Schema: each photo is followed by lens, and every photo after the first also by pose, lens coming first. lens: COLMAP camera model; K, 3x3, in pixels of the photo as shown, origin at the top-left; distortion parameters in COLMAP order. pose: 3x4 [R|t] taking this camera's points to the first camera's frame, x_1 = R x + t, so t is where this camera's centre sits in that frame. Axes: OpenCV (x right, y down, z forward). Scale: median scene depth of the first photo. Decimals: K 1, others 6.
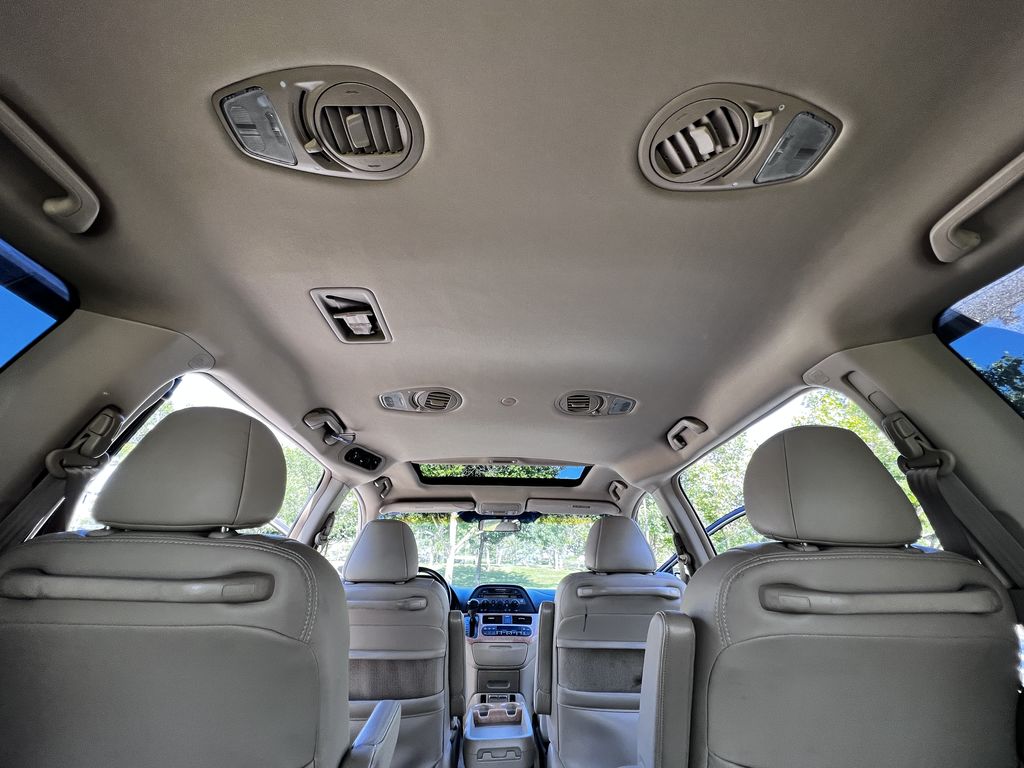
lens RADIAL K [[412.3, 0, 512.0], [0, 412.3, 384.0], [0, 0, 1]] dist [-0.000037, -0.000014]
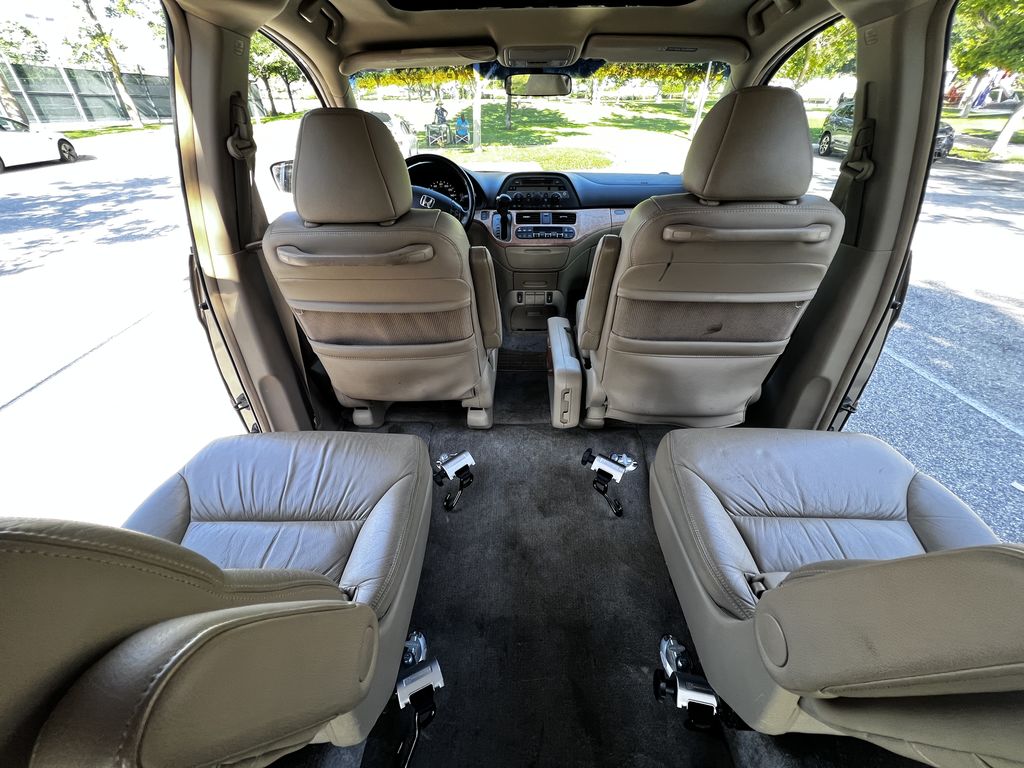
lens RADIAL K [[412.3, 0, 512.0], [0, 412.3, 384.0], [0, 0, 1]] dist [-0.000037, -0.000014]
pose [[0.997631, 0.023583, -0.064631, -0.018973], [0.042287, 0.530839, 0.846417, 0.050041], [0.054270, -0.847145, 0.528584, 0.294100]]
